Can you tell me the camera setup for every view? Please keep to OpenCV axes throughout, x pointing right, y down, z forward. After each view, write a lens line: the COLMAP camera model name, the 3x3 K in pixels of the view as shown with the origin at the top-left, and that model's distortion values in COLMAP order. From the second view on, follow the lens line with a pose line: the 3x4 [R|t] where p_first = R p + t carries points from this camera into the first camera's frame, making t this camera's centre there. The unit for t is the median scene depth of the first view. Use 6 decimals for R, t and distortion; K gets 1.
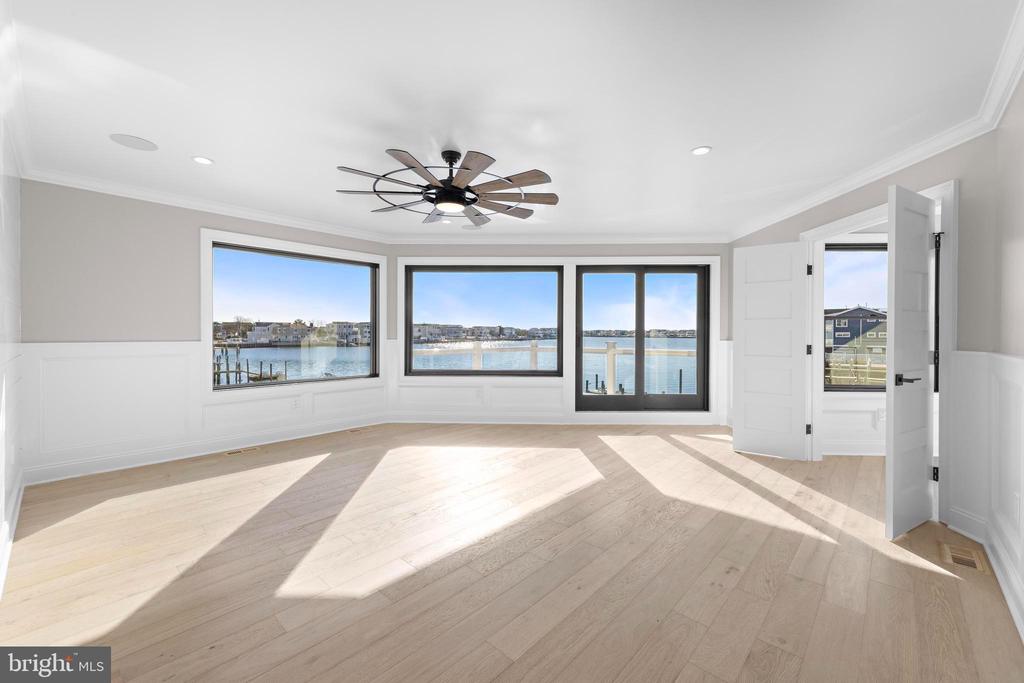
lens RADIAL K [[418.9, 0, 517.9], [0, 418.9, 329.1], [0, 0, 1]] dist [0.007795, 0.000675]
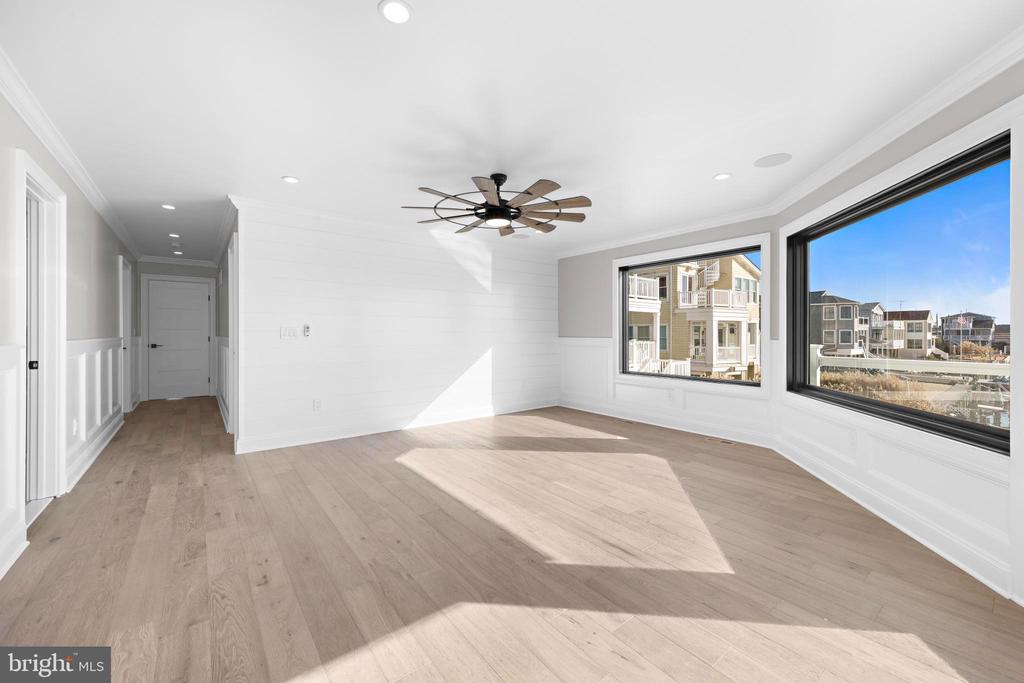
lens RADIAL K [[418.9, 0, 523.8], [0, 418.9, 332.3], [0, 0, 1]] dist [0.007795, 0.000675]
pose [[-0.176993, -0.006638, -0.984190, 0.797456], [0.009864, 0.999915, -0.008518, 0.021020], [0.984163, -0.011216, -0.176912, 1.043268]]
